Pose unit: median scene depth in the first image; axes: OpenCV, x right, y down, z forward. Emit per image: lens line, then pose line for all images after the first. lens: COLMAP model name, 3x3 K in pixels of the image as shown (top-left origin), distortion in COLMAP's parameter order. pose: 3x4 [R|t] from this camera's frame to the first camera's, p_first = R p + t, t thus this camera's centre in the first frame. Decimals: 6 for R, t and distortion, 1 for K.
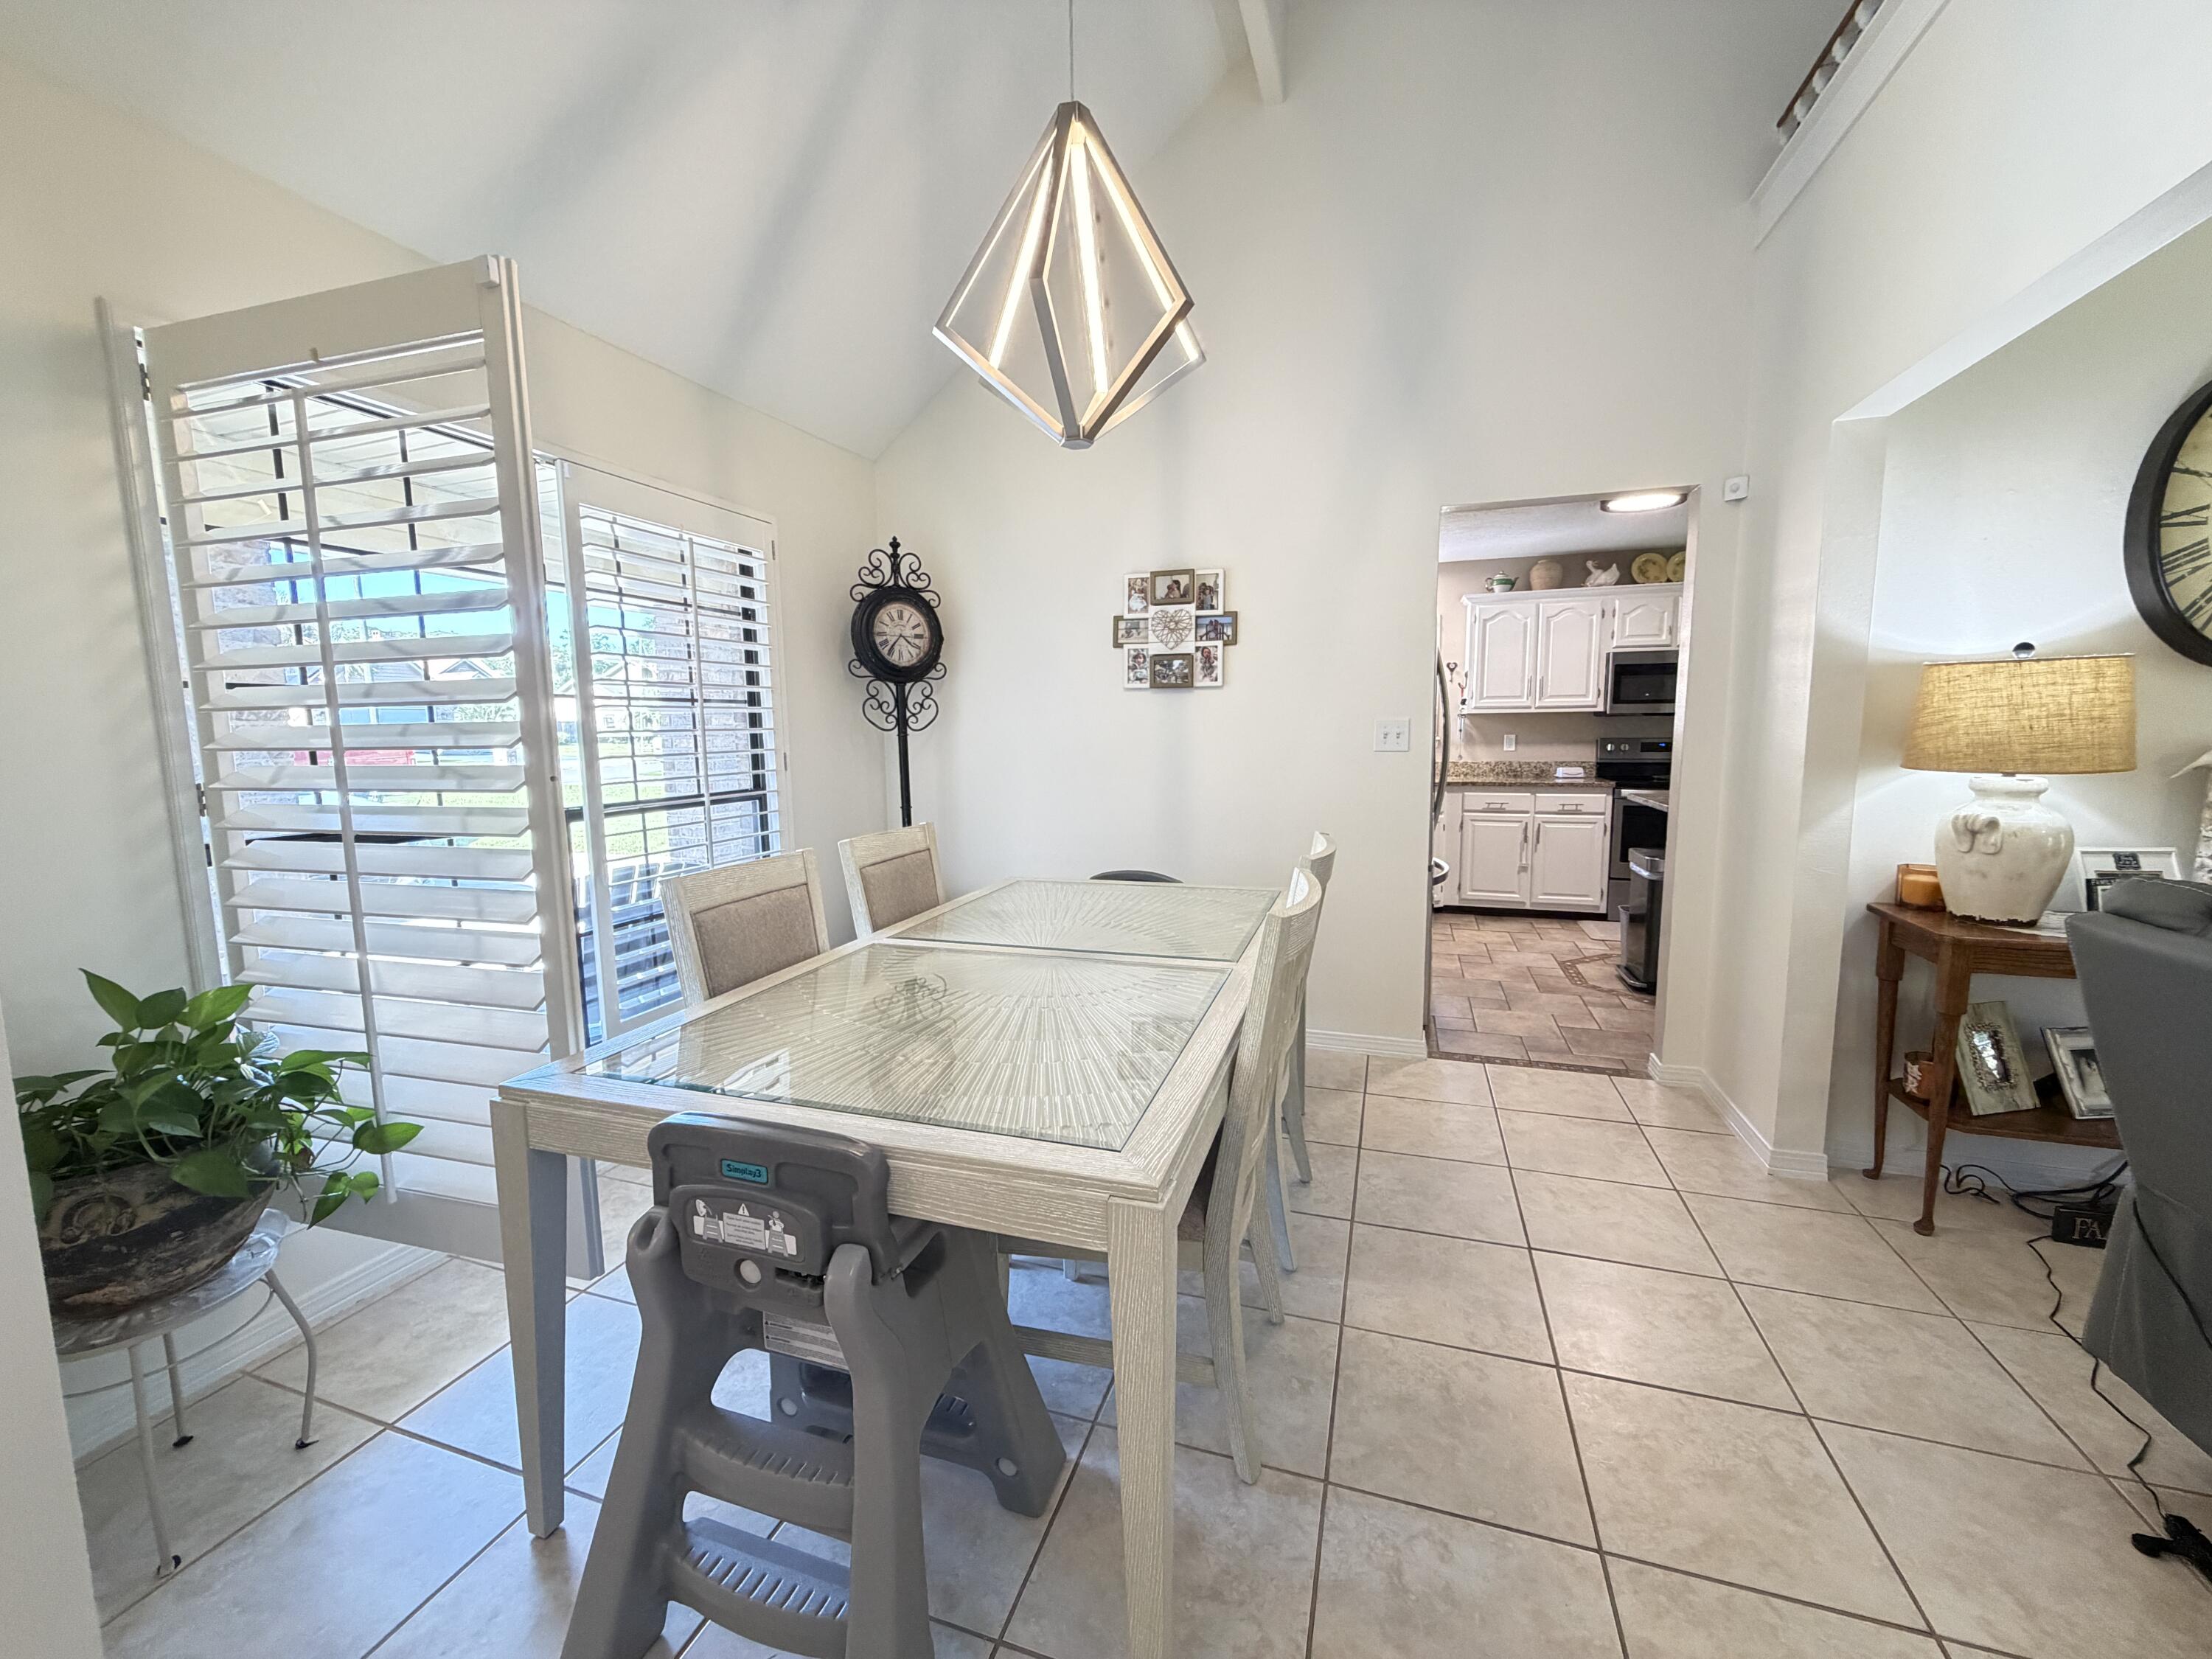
lens RADIAL K [[886.4, 0, 1100.7], [0, 886.4, 829.5], [0, 0, 1]] dist [0.000668, -0.000118]
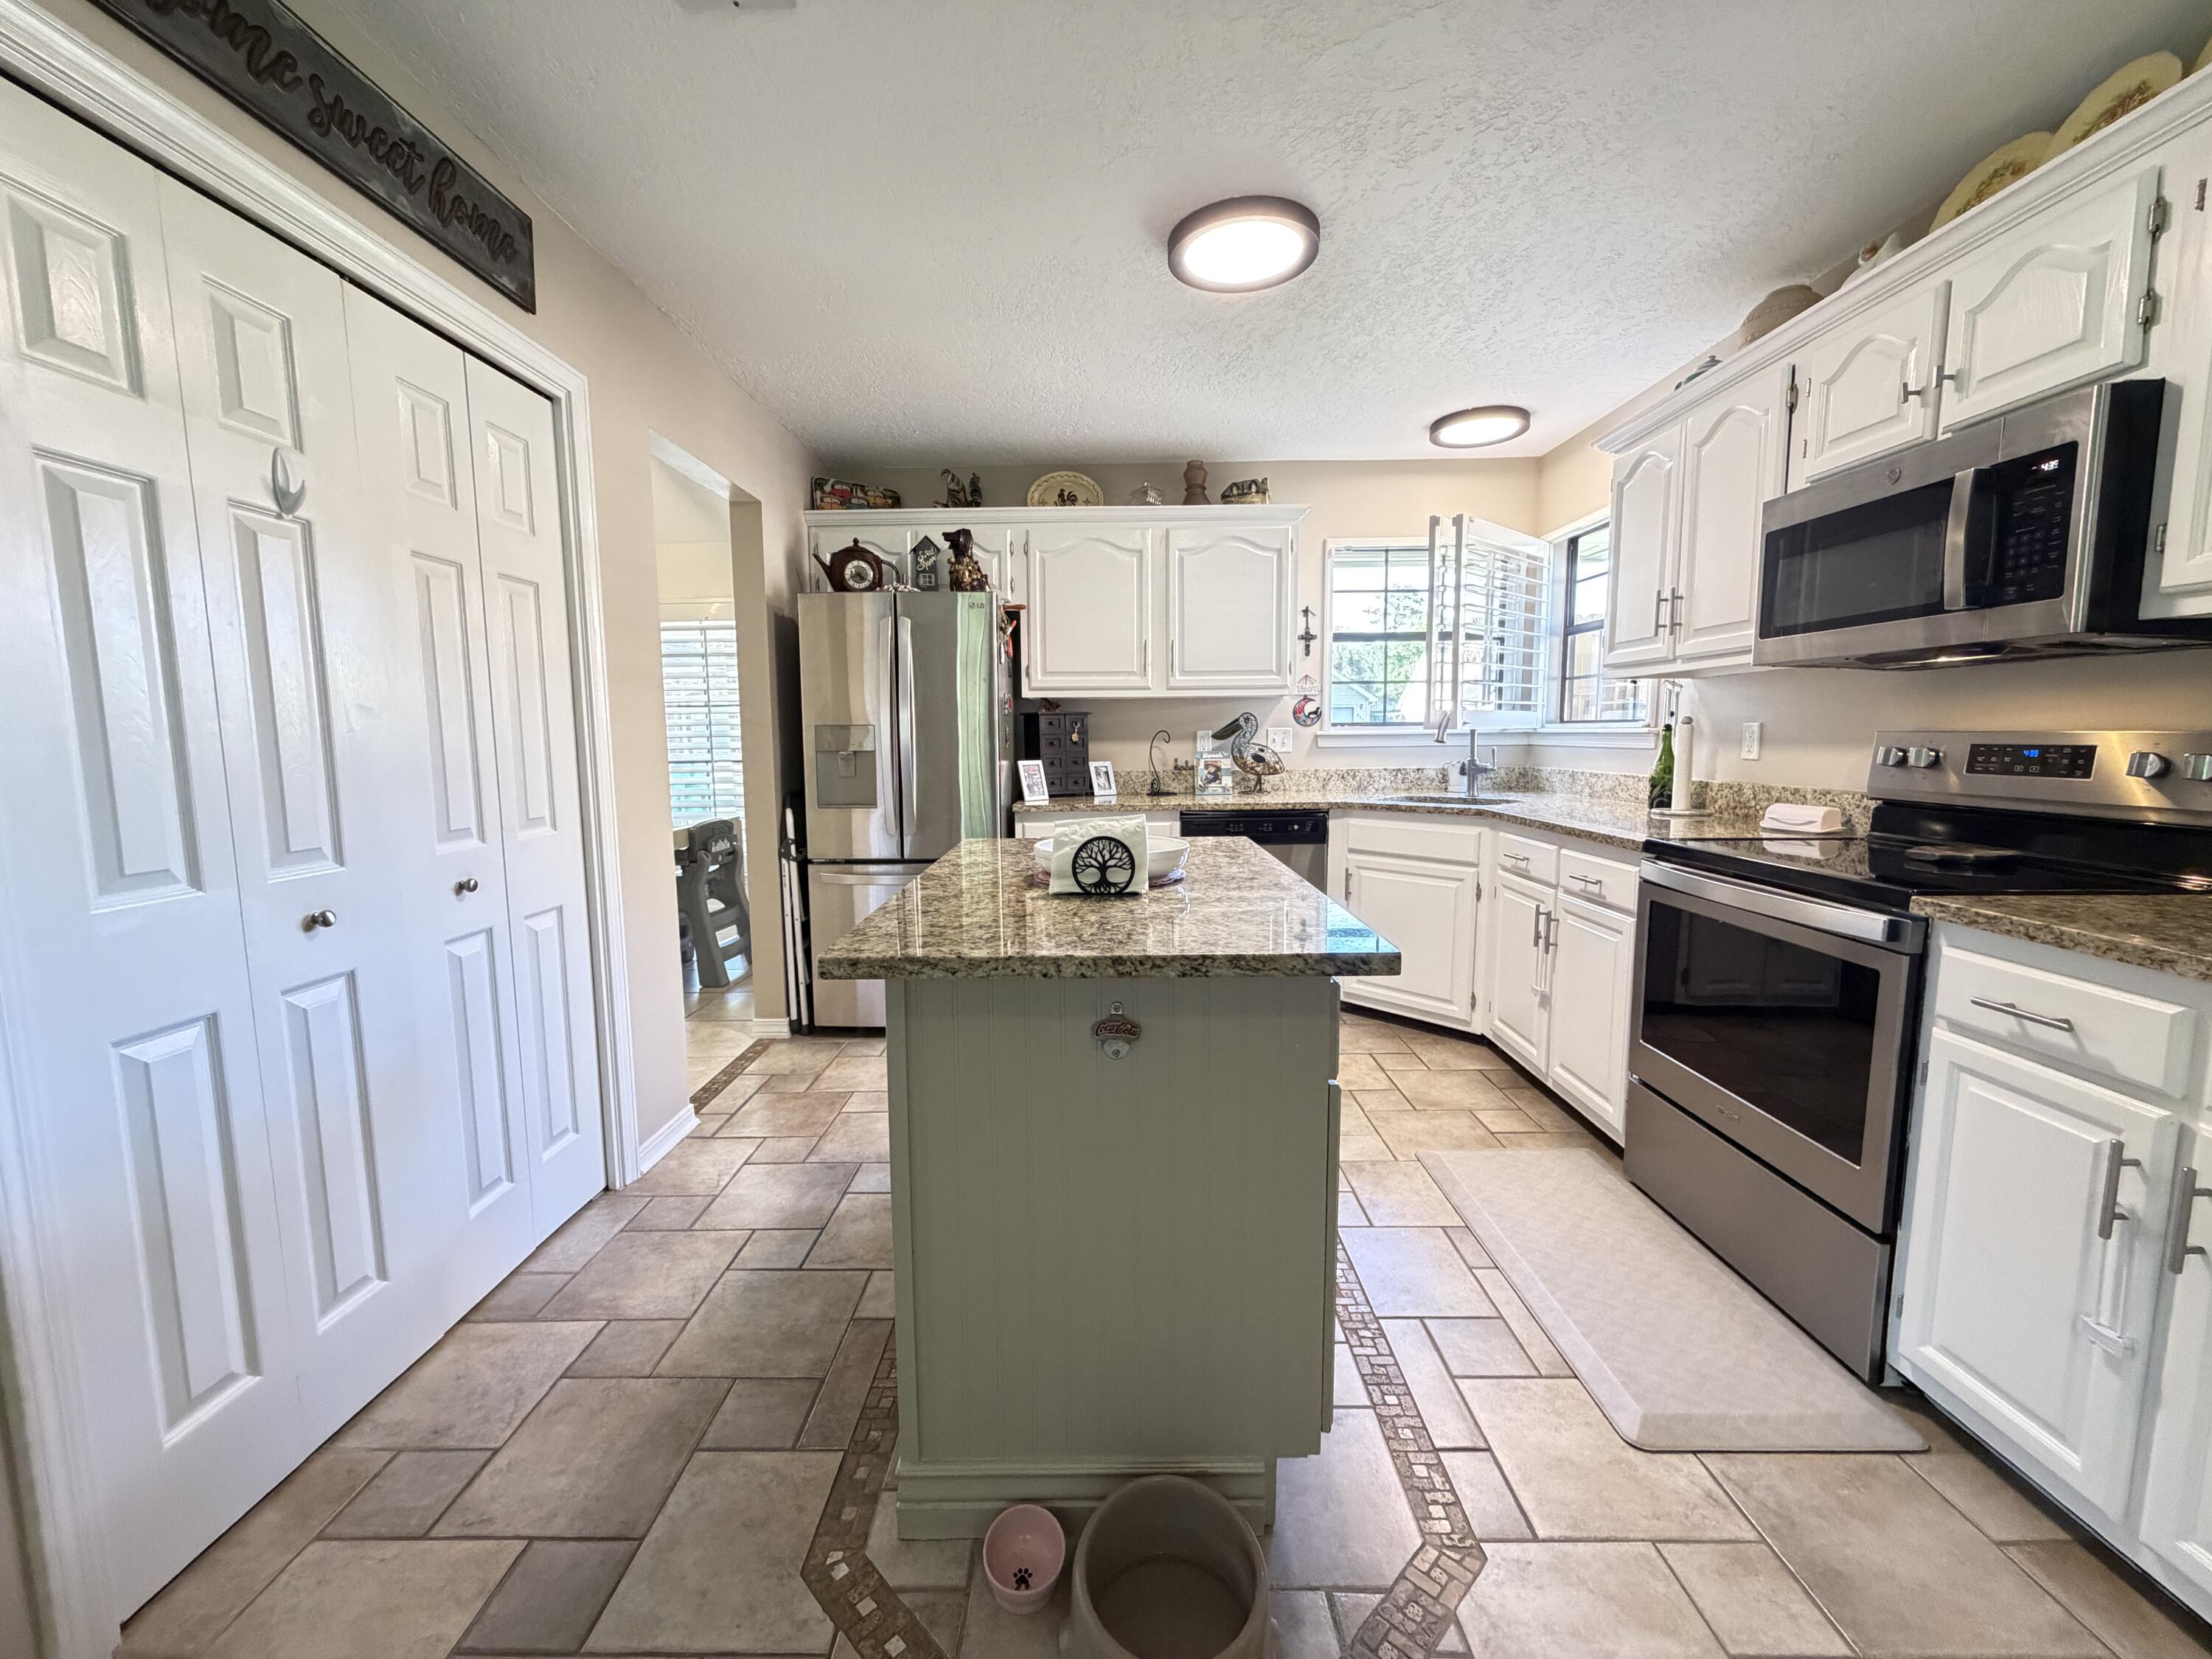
lens RADIAL K [[886.4, 0, 1101.5], [0, 886.4, 829.9], [0, 0, 1]] dist [0.000668, -0.000118]
pose [[0.308330, 0.109841, -0.944917, 1.425003], [-0.104917, 0.991178, 0.080984, -0.102914], [0.945476, 0.074168, 0.317134, 1.034370]]
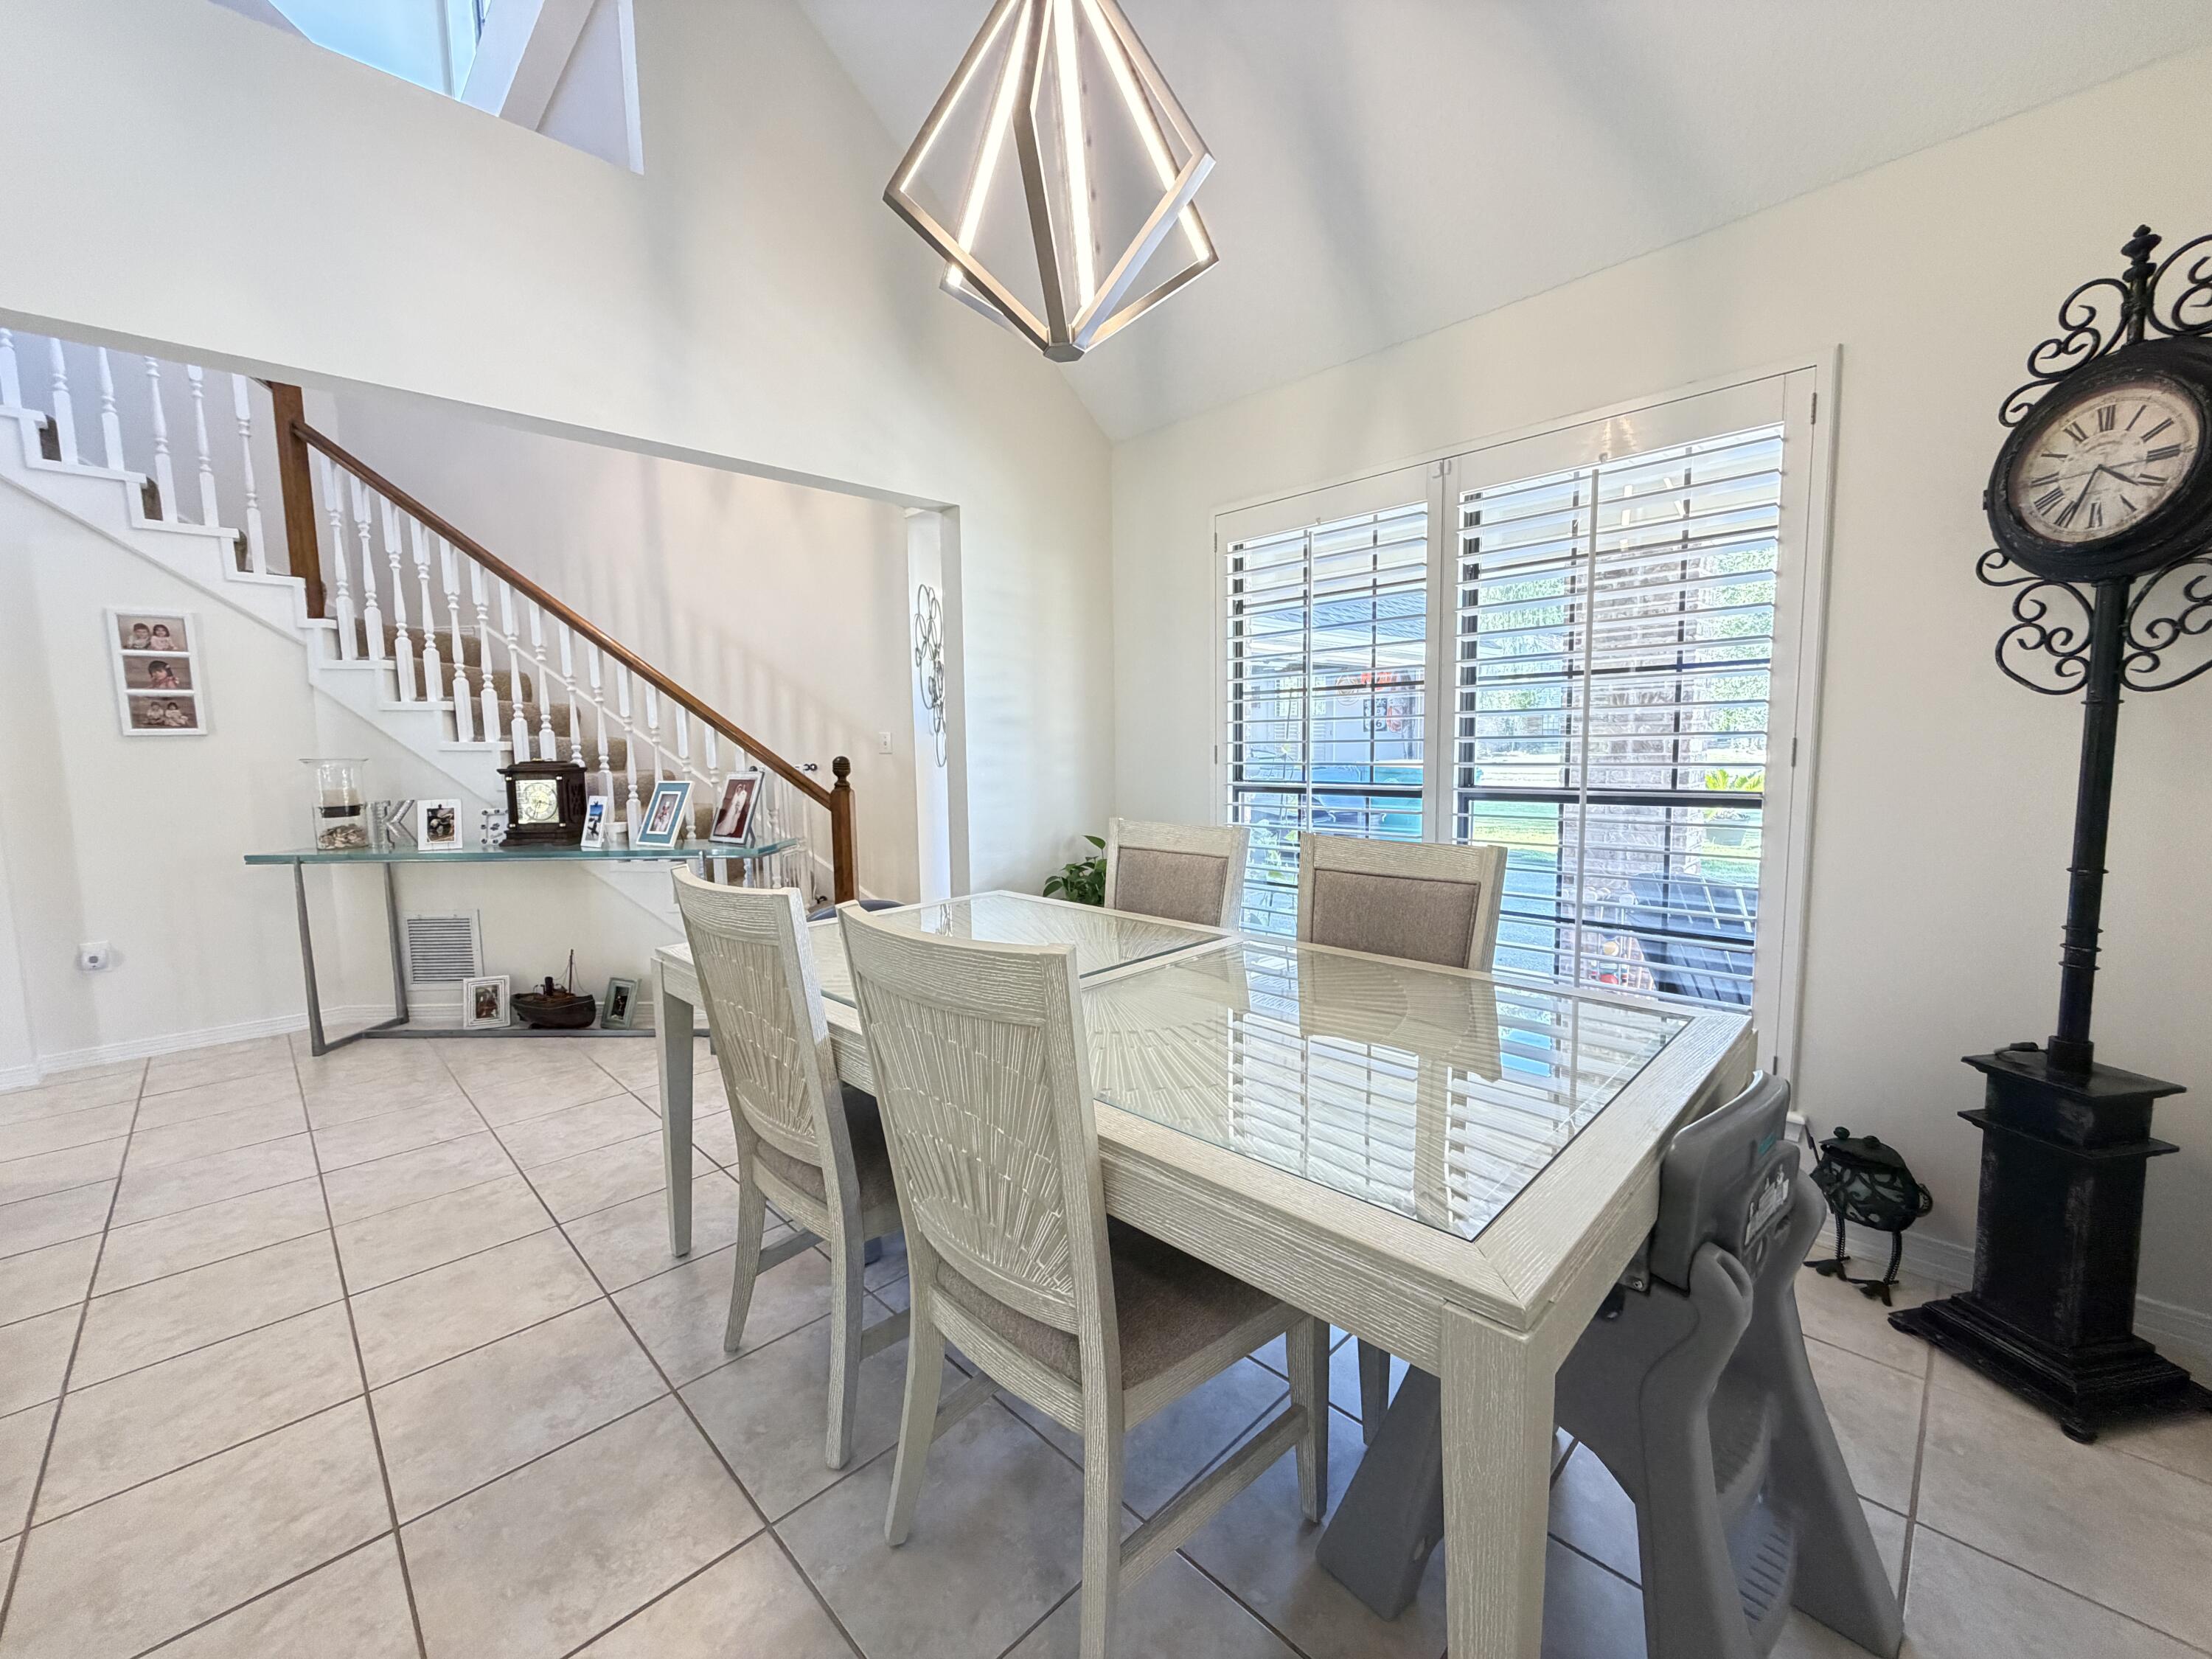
lens RADIAL K [[886.4, 0, 1099.0], [0, 886.4, 828.9], [0, 0, 1]] dist [0.000668, -0.000118]
pose [[-0.453349, 0.103962, -0.885249, 0.416357], [-0.083307, 0.983885, 0.158208, -0.080605], [0.887431, 0.145470, -0.437383, 0.837646]]
